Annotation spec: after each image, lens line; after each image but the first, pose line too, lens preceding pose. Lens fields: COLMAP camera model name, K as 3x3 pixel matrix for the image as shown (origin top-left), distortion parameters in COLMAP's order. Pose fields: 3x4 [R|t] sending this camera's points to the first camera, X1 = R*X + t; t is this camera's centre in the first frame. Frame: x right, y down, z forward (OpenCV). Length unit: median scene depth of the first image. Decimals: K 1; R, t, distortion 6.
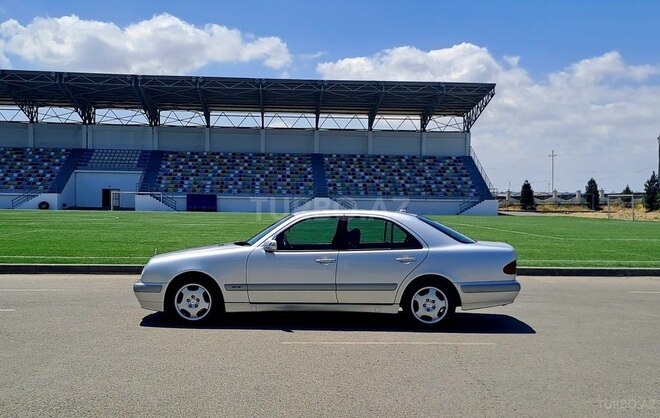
lens RADIAL K [[957.9, 0, 321.9], [0, 957.9, 242.4], [0, 0, 1]] dist [0.084989, 0.007007]
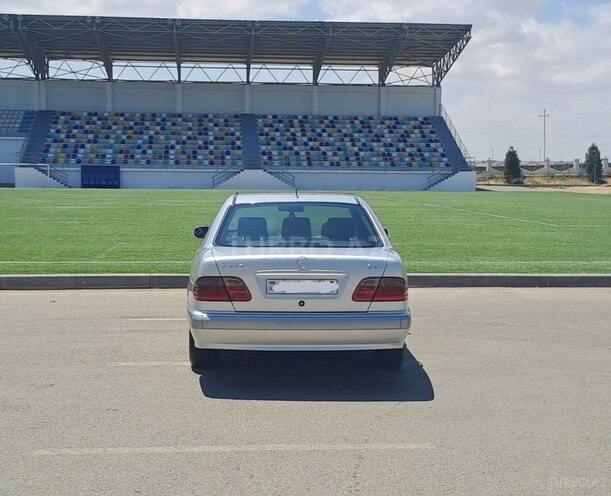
lens RADIAL K [[1087.4, 0, 303.2], [0, 1087.4, 225.3], [0, 0, 1]] dist [0.055981, 0.183232]
pose [[0.999851, -0.005881, 0.016216, 0.025604], [0.005777, 0.999963, 0.006402, -0.006234], [-0.016253, -0.006308, 0.999848, 0.101114]]
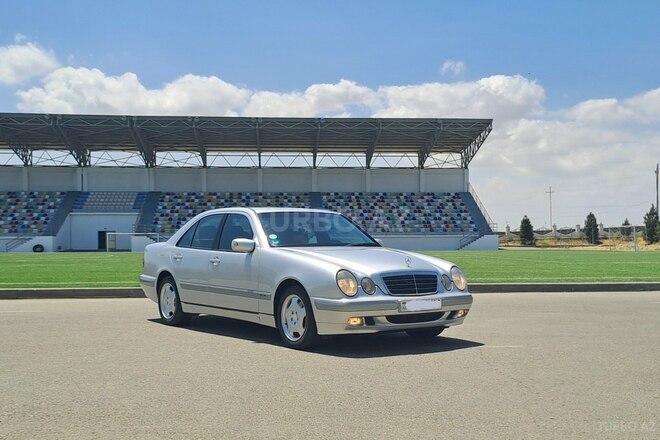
lens RADIAL K [[932.8, 0, 333.7], [0, 932.8, 259.9], [0, 0, 1]] dist [0.074266, 0.015637]
pose [[0.999722, -0.017983, 0.015221, -0.001600], [0.018548, 0.999110, -0.037871, 0.014668], [-0.014527, 0.038143, 0.999167, 0.036482]]
